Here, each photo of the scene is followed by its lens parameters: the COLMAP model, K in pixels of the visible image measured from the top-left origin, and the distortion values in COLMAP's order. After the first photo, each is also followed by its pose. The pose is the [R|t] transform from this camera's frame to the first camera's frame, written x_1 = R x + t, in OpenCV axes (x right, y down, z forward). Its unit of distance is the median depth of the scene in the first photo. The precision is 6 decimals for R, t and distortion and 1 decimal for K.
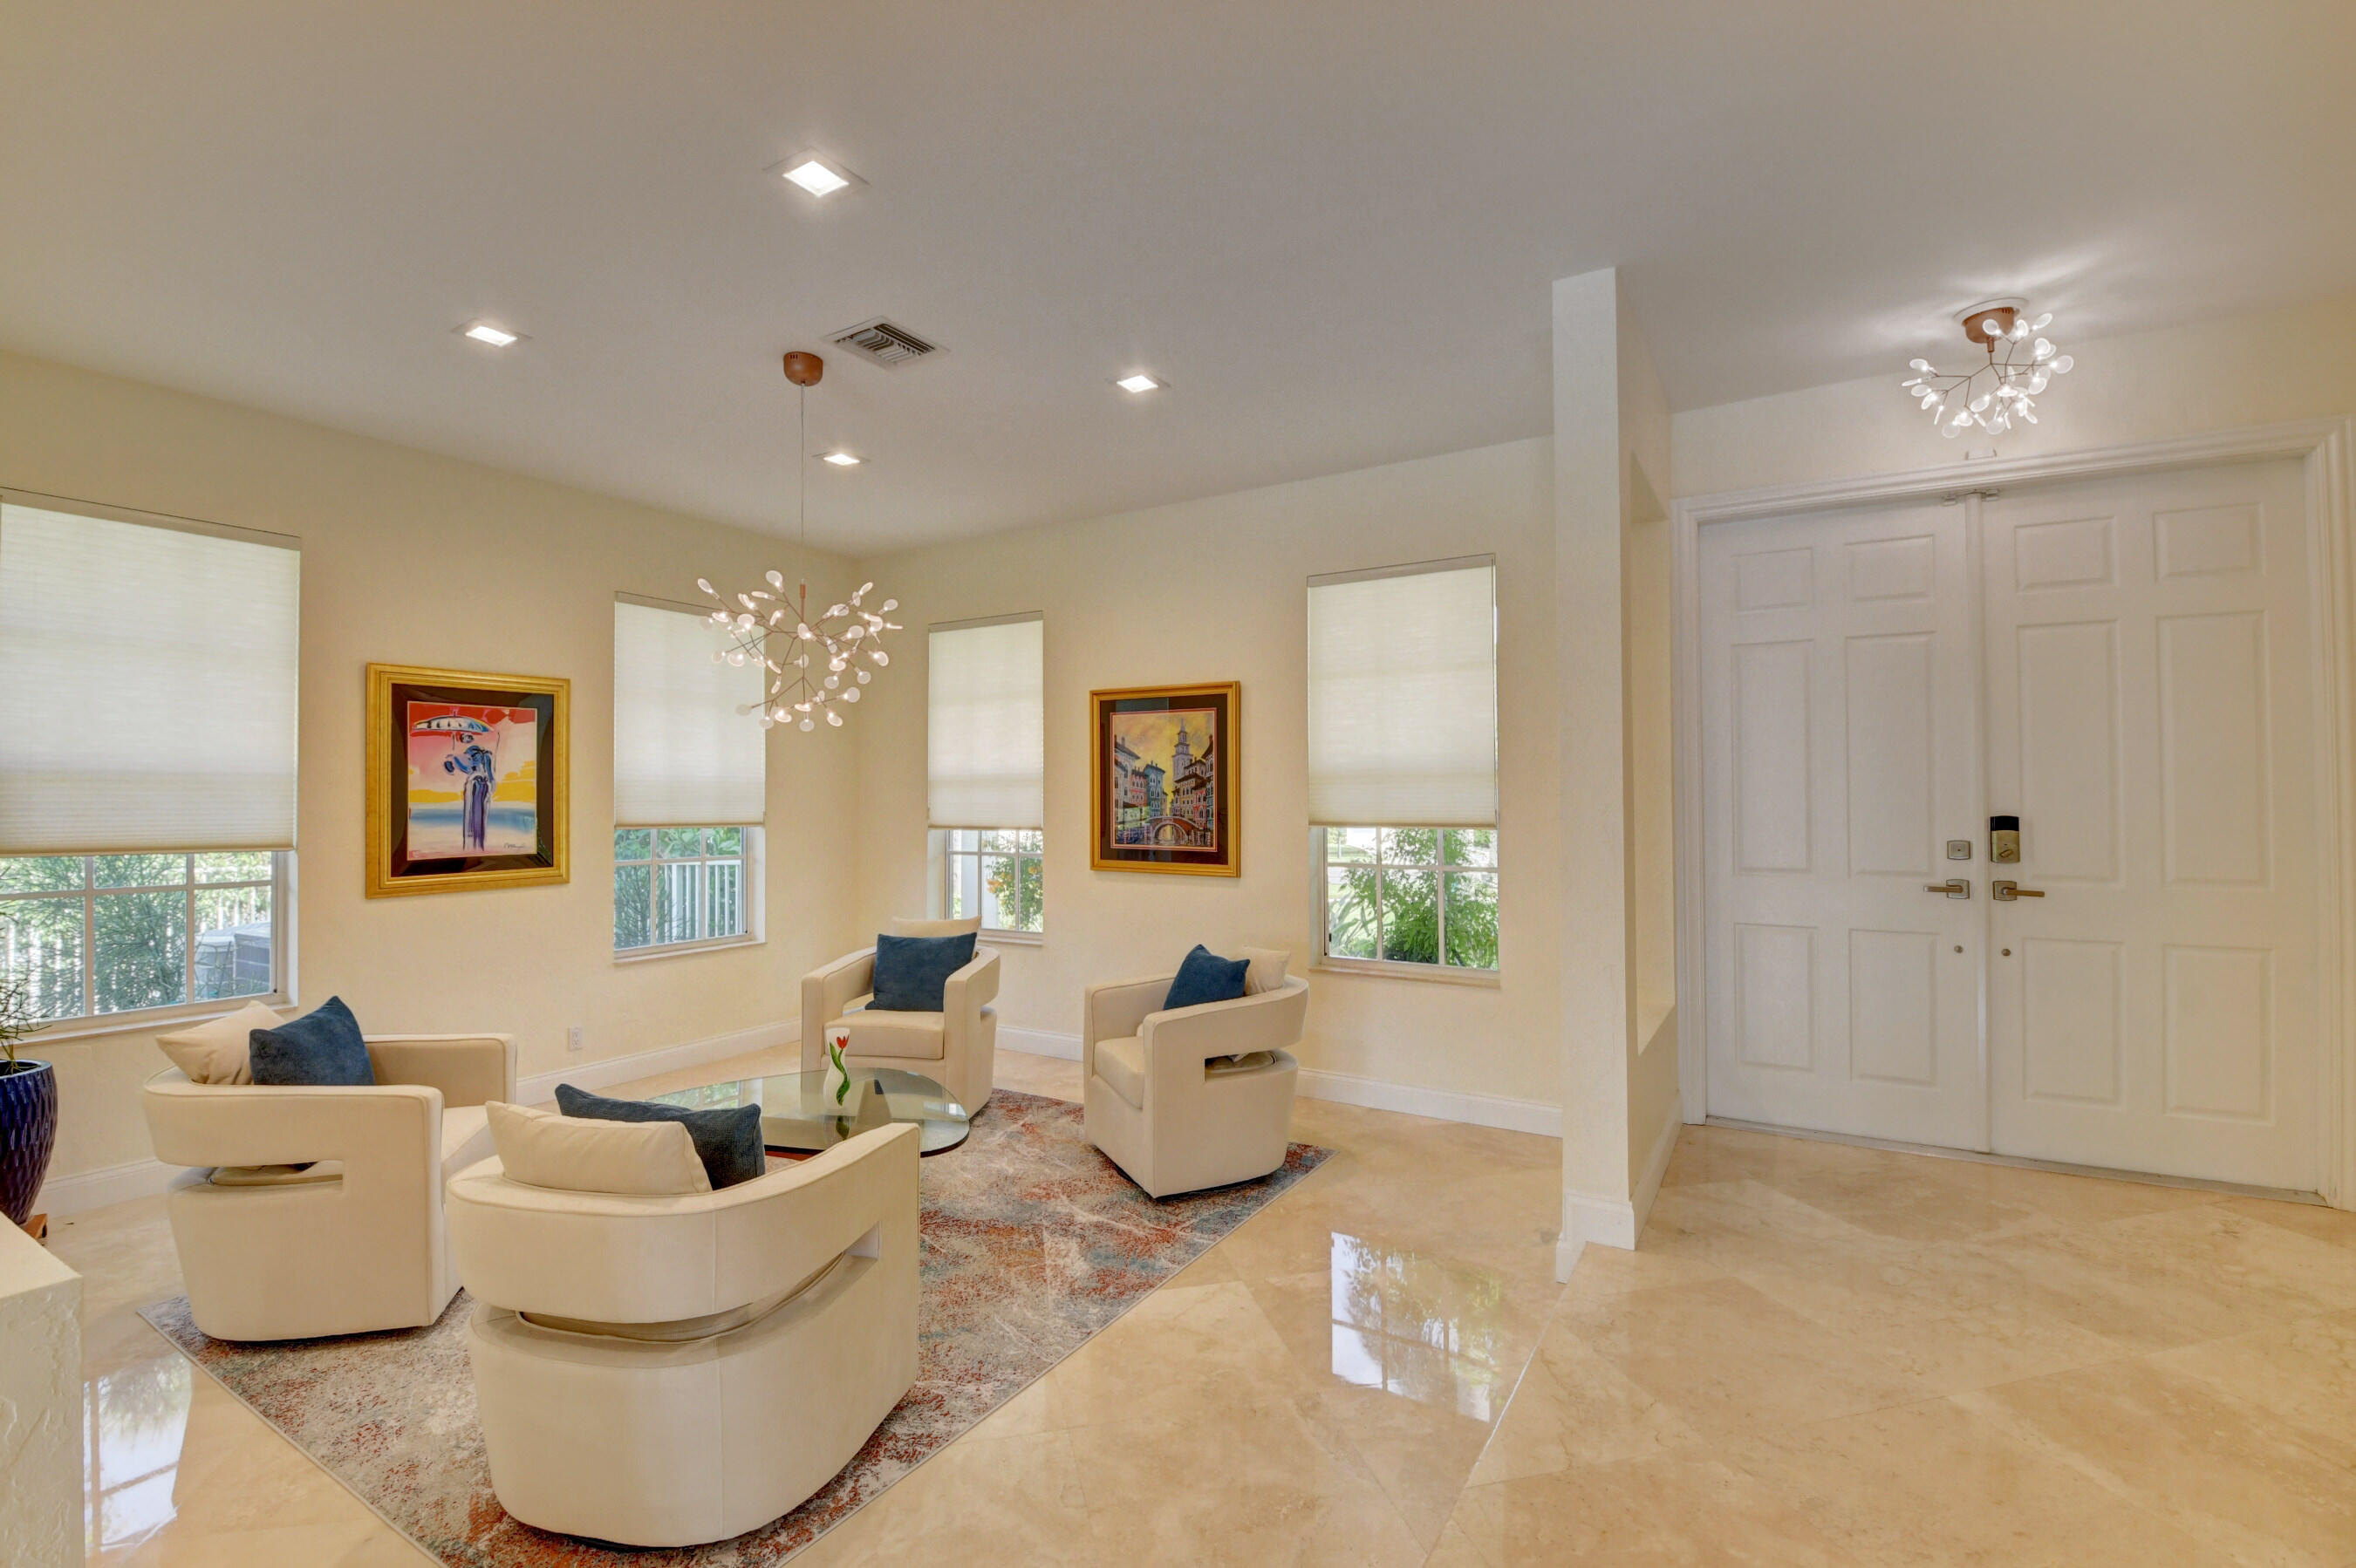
lens RADIAL K [[1038.0, 0, 1168.9], [0, 1038.0, 776.6], [0, 0, 1]] dist [0.020289, -0.030642]
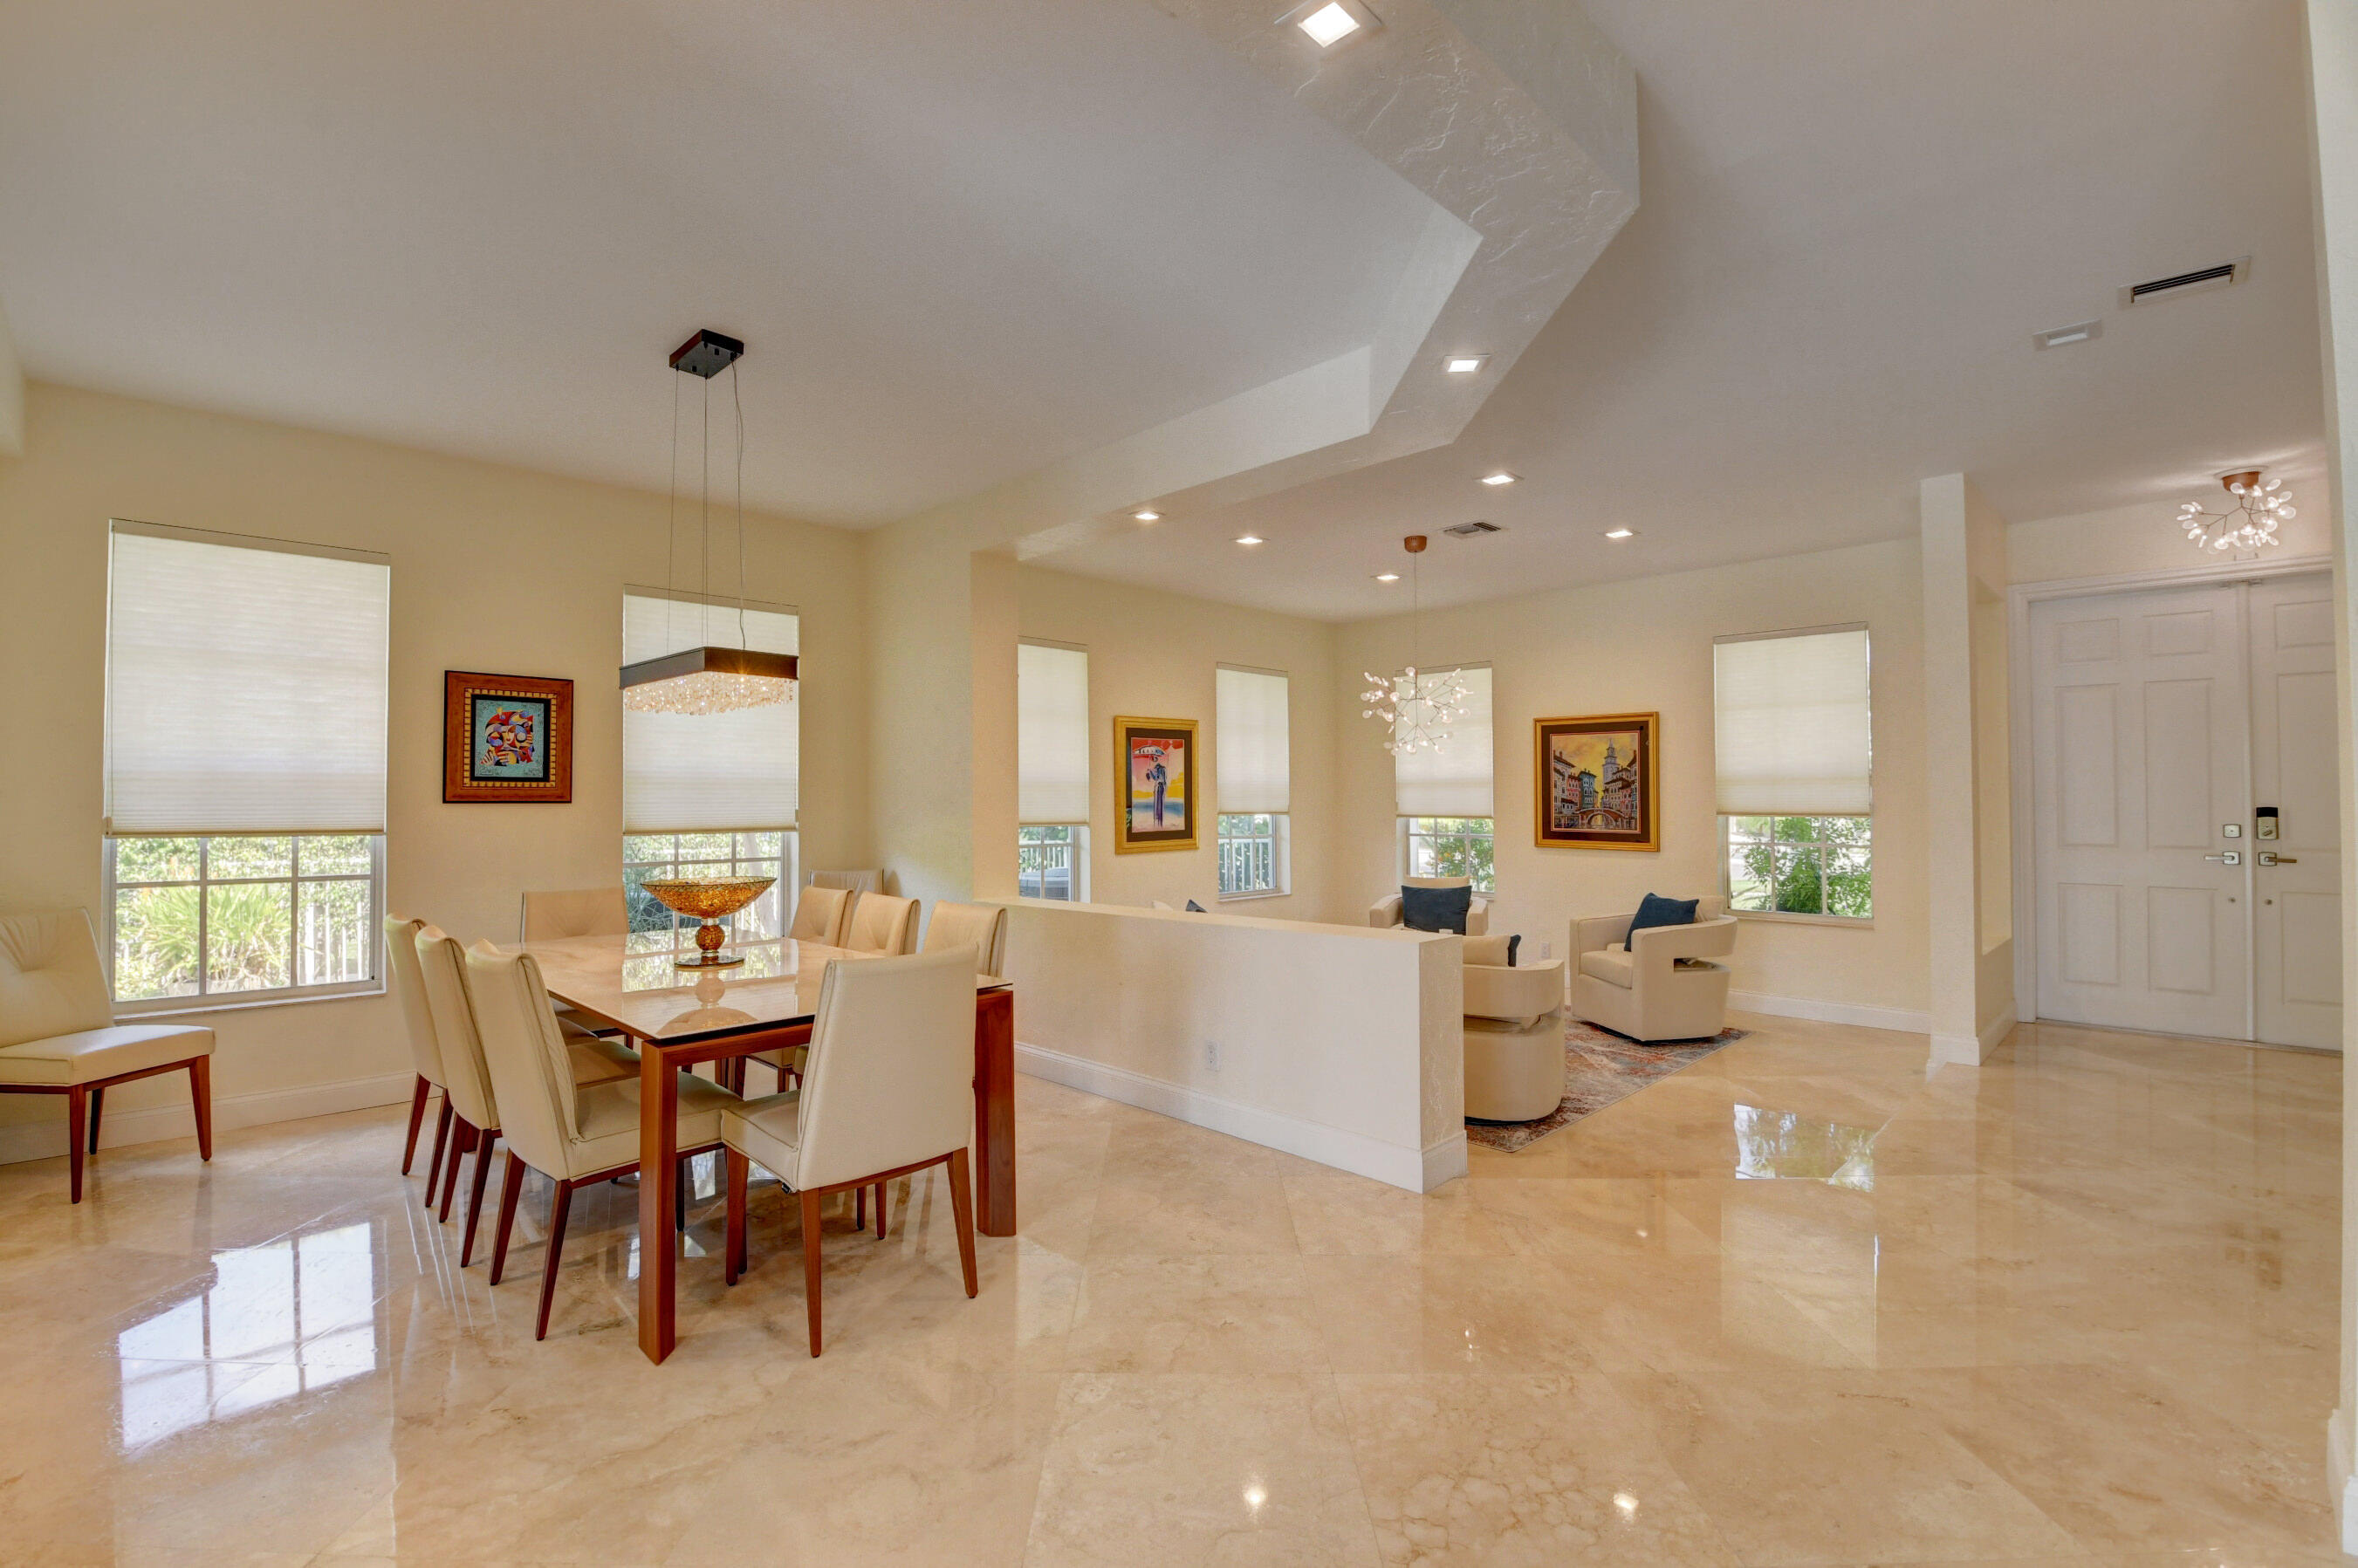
lens RADIAL K [[1040.6, 0, 1168.1], [0, 1040.6, 774.1], [0, 0, 1]] dist [0.004224, -0.017081]
pose [[0.970586, -0.005600, -0.240688, -0.259816], [0.005909, 0.999982, 0.000561, -0.013687], [0.240681, -0.001967, 0.970602, -0.580198]]
